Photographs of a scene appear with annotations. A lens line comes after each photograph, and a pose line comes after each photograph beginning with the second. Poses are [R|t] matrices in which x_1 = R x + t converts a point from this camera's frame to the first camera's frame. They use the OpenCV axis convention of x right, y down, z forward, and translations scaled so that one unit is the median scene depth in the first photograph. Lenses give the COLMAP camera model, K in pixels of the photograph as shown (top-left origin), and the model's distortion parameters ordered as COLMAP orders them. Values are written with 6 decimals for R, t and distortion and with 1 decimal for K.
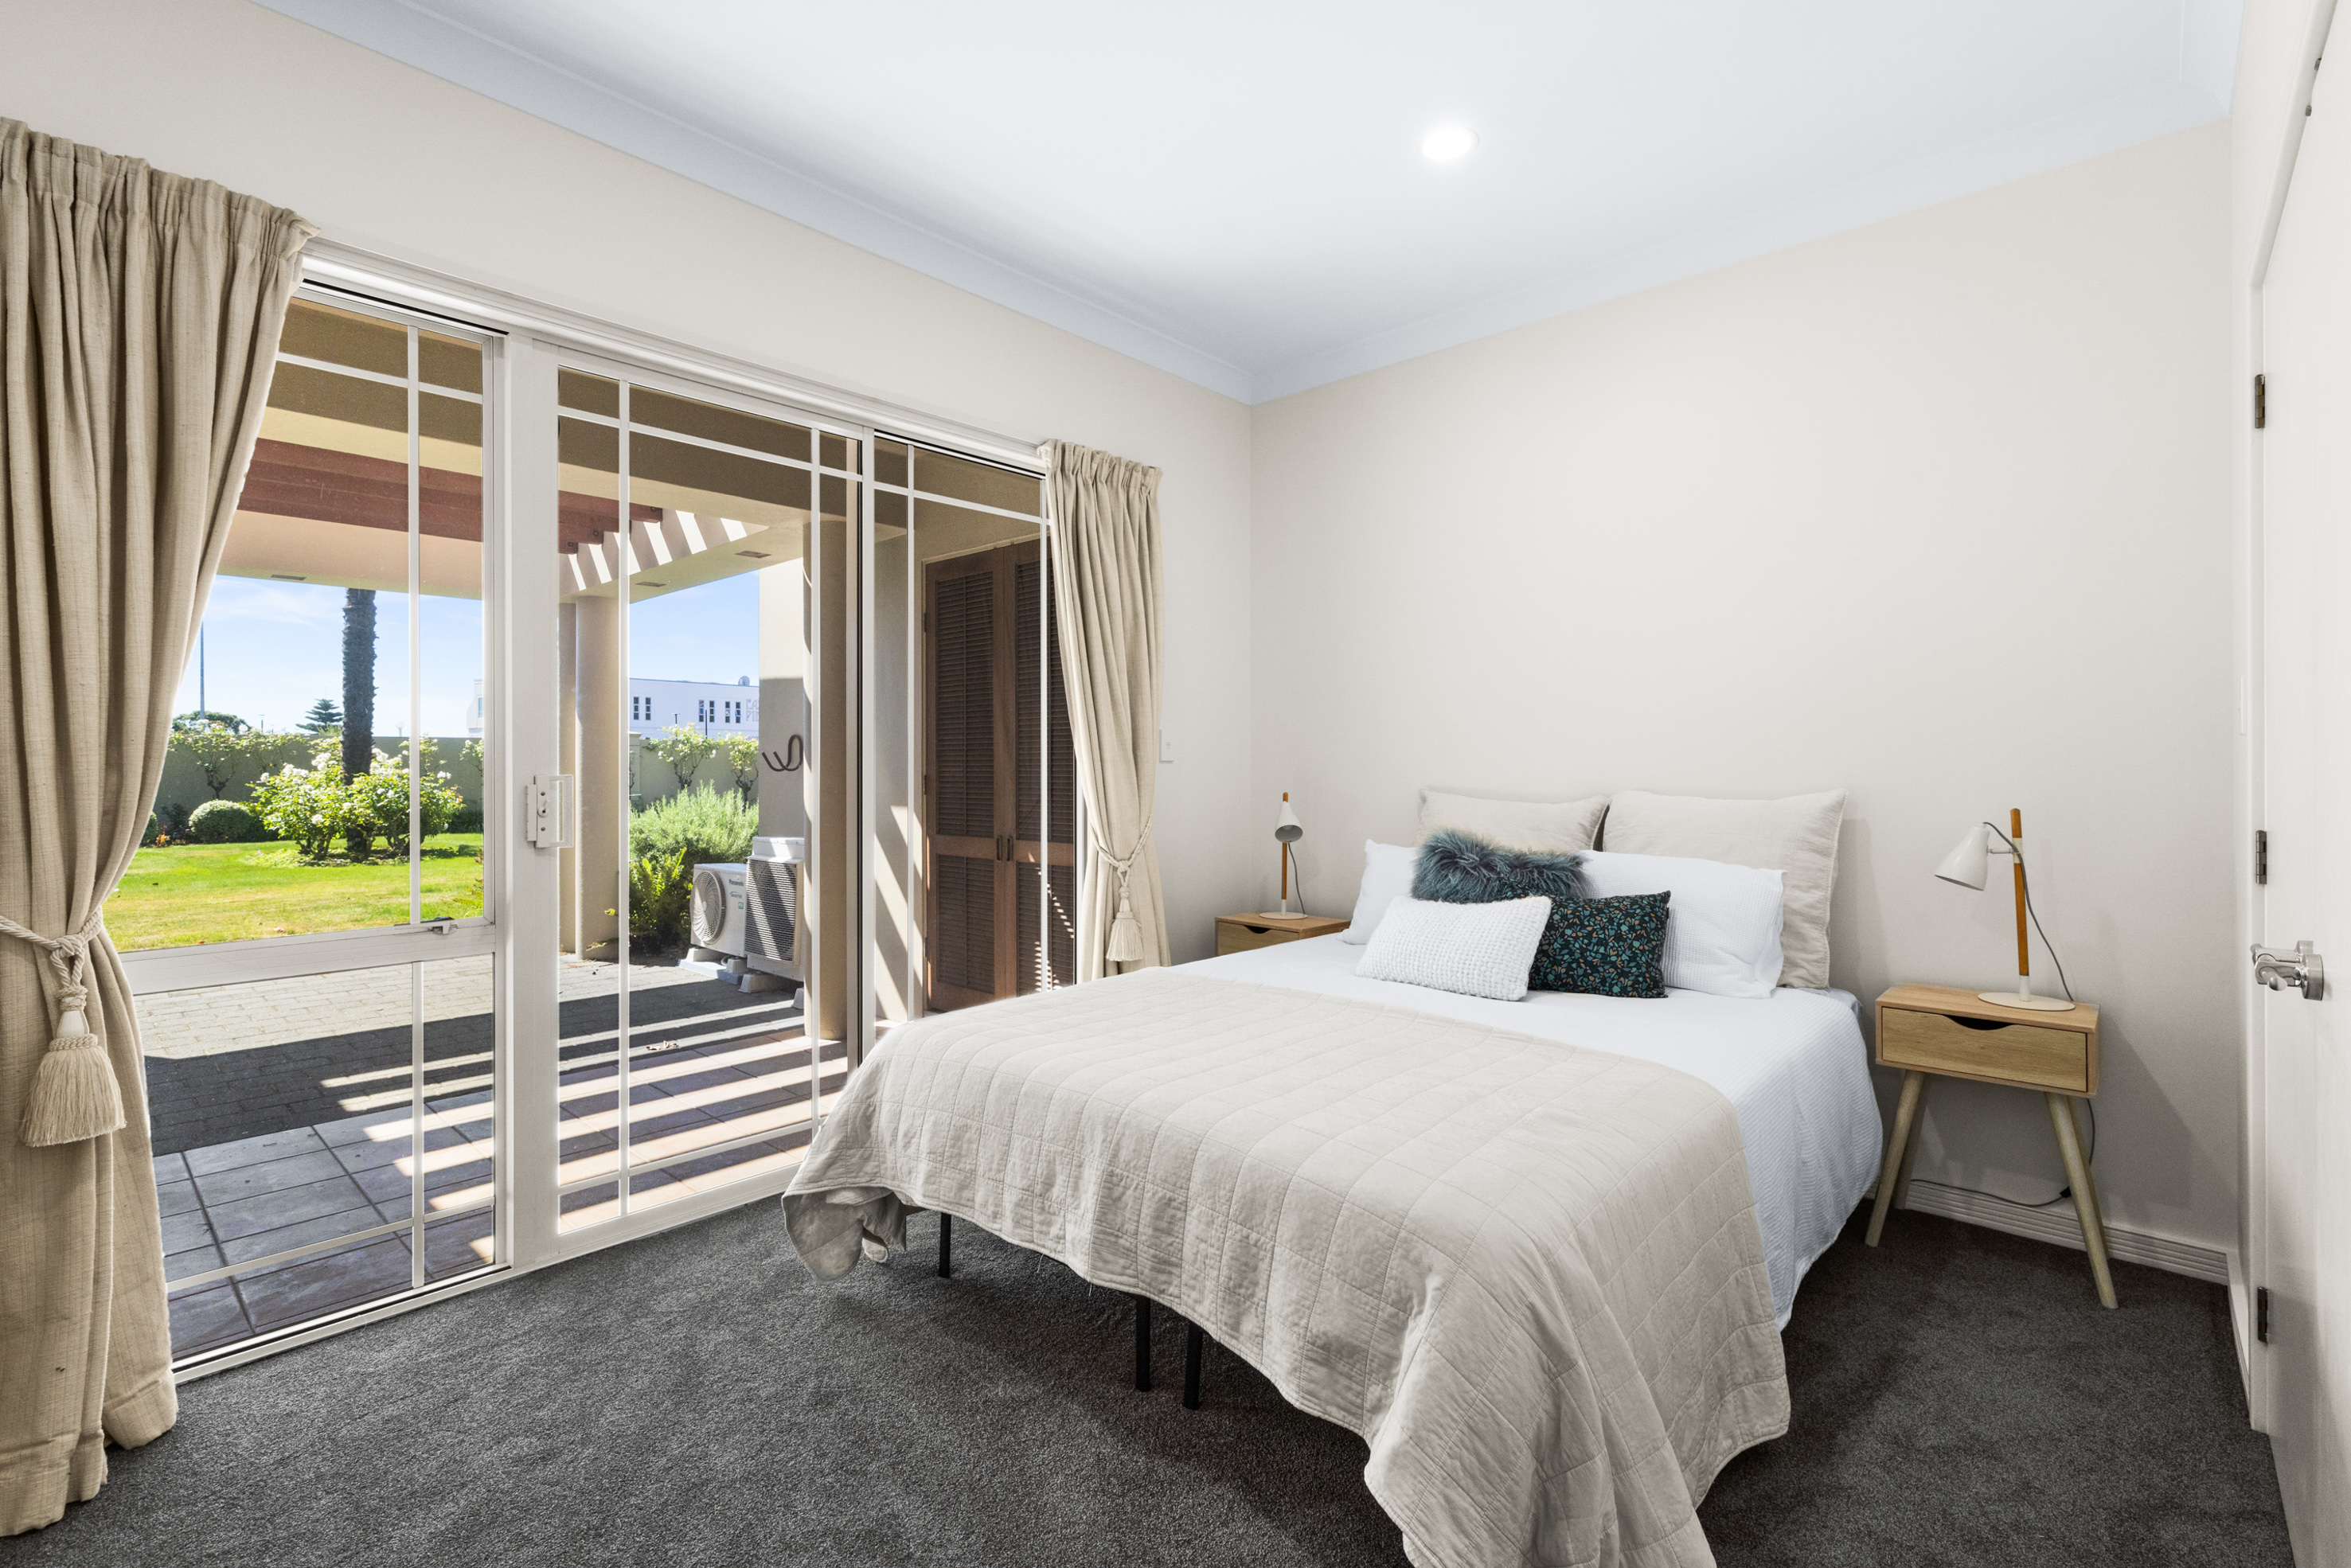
lens RADIAL K [[1038.3, 0, 1178.4], [0, 1038.3, 774.3], [0, 0, 1]] dist [-0.000193, -0.000091]
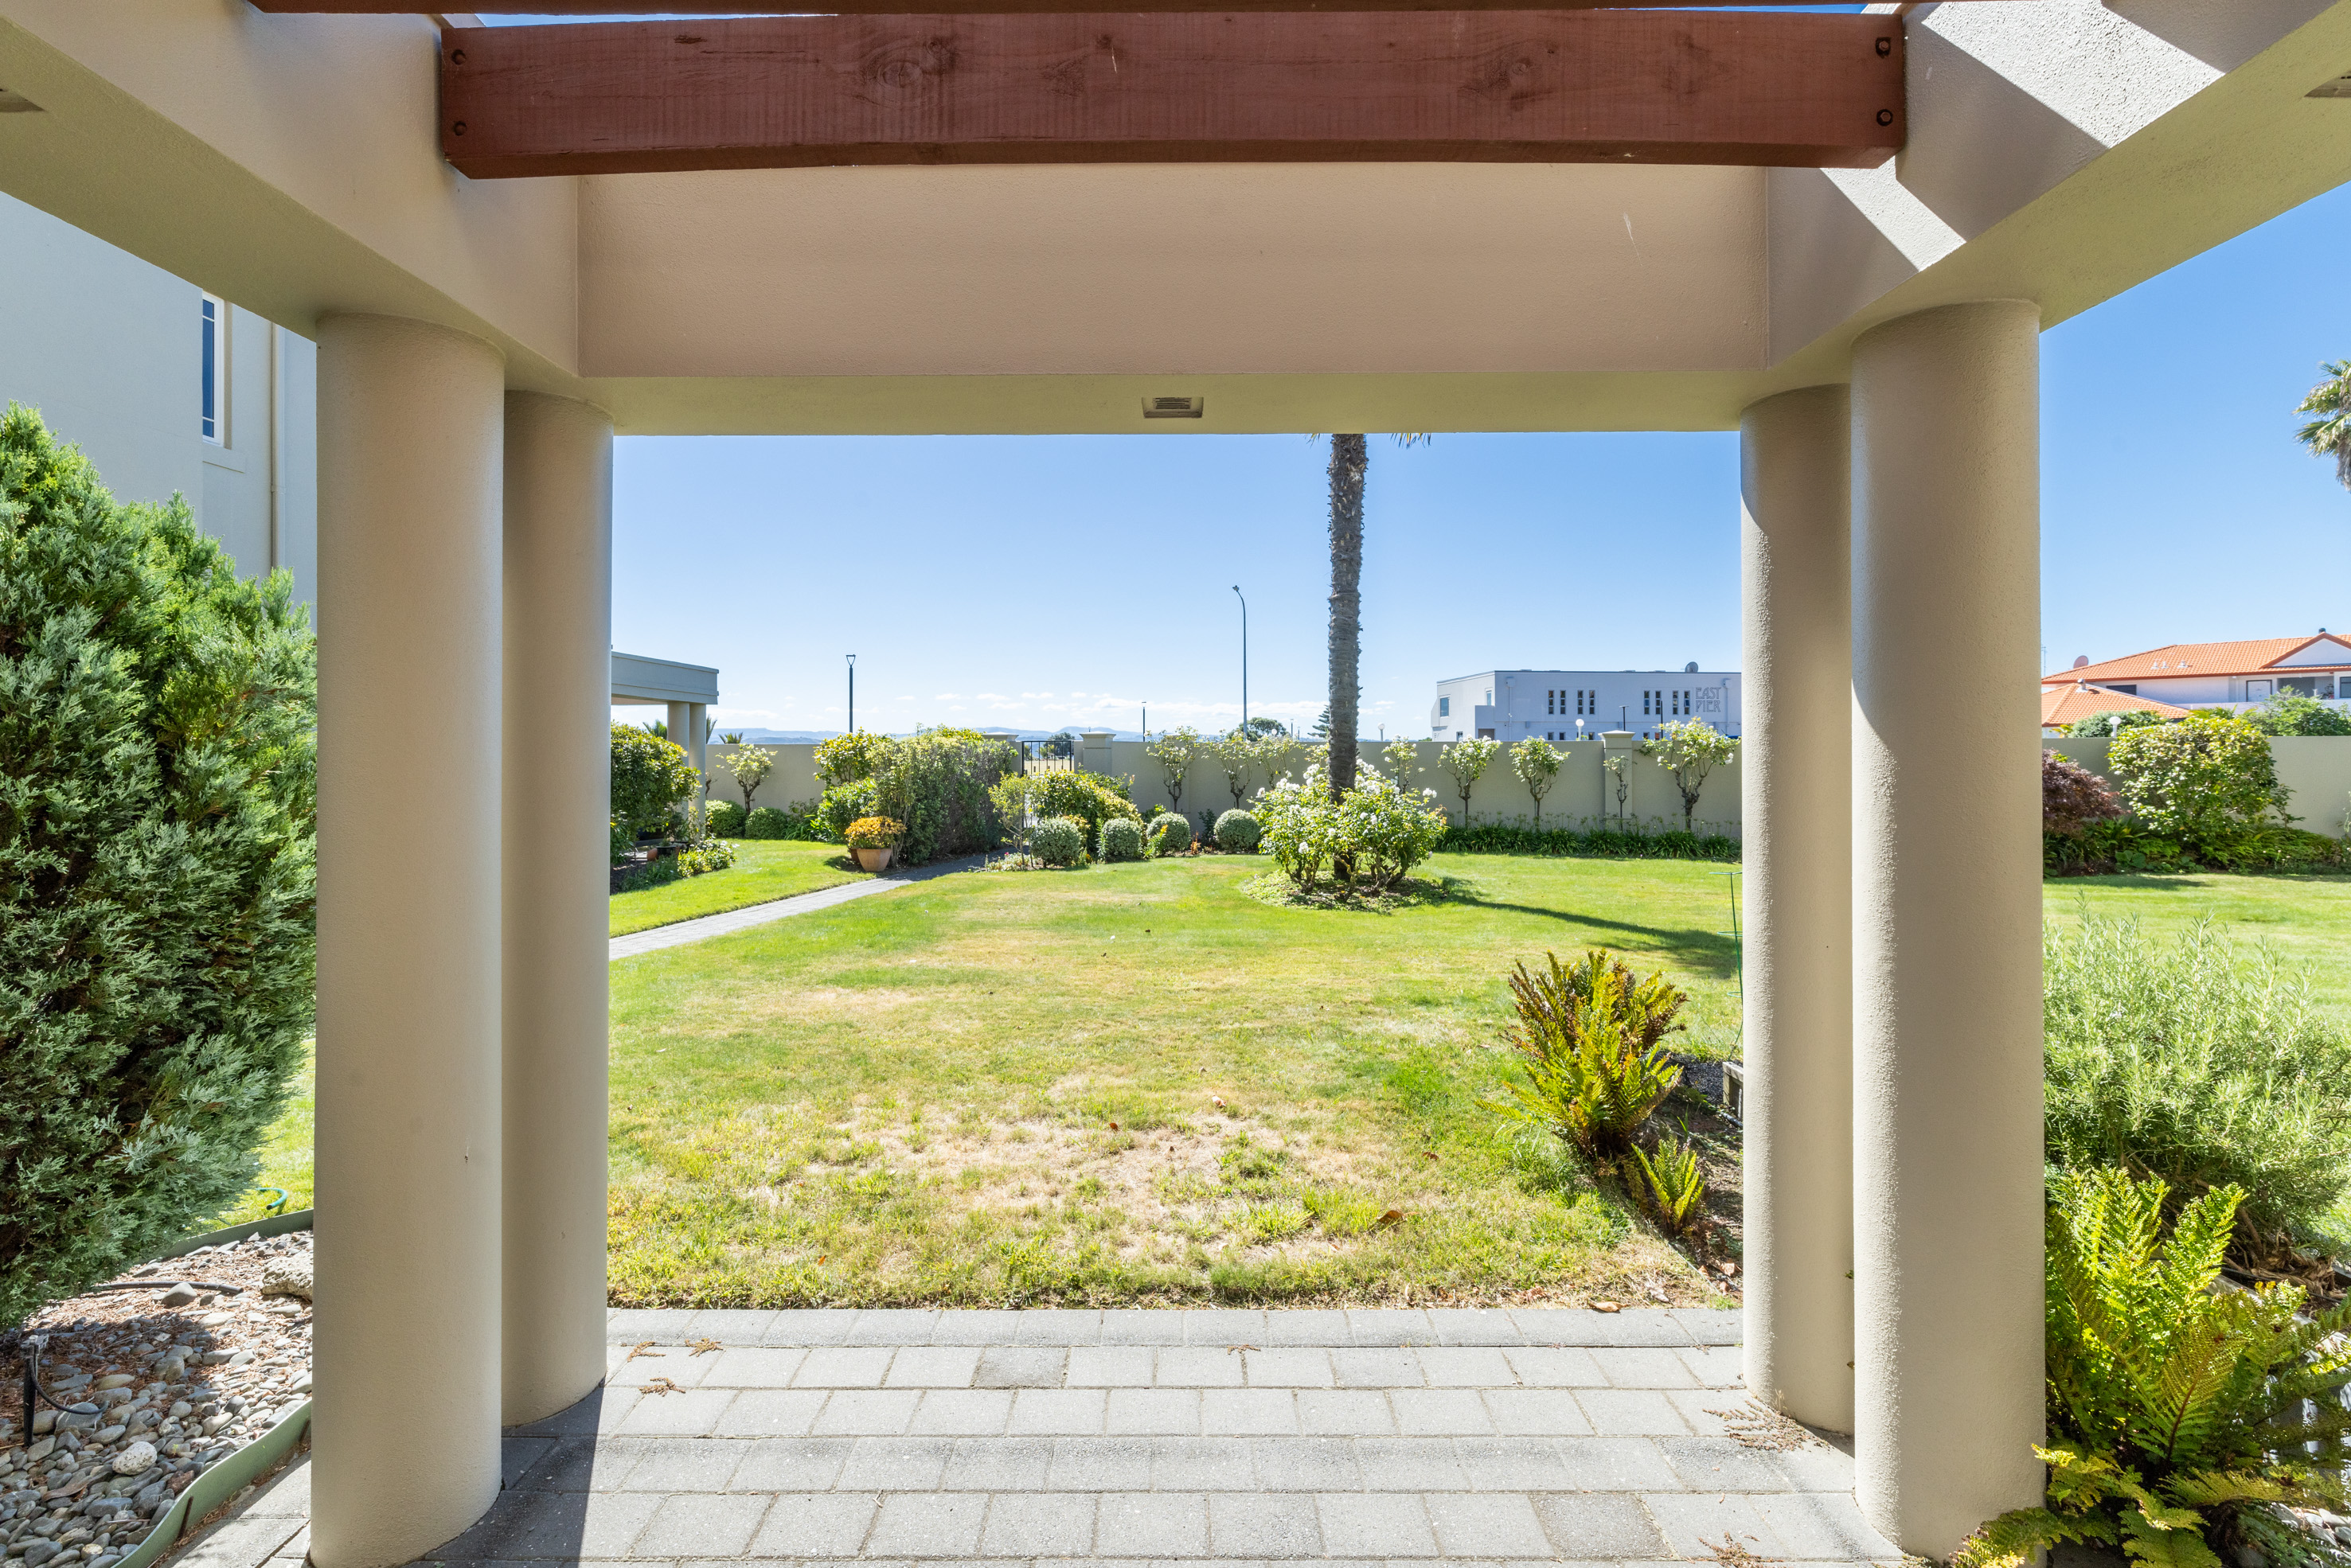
lens RADIAL K [[1038.3, 0, 1178.4], [0, 1038.3, 774.3], [0, 0, 1]] dist [-0.000193, -0.000091]
pose [[0.673860, 0.007757, -0.738819, -0.246377], [-0.002132, 0.999961, 0.008554, -0.019994], [0.738856, -0.004189, 0.673850, 0.318607]]
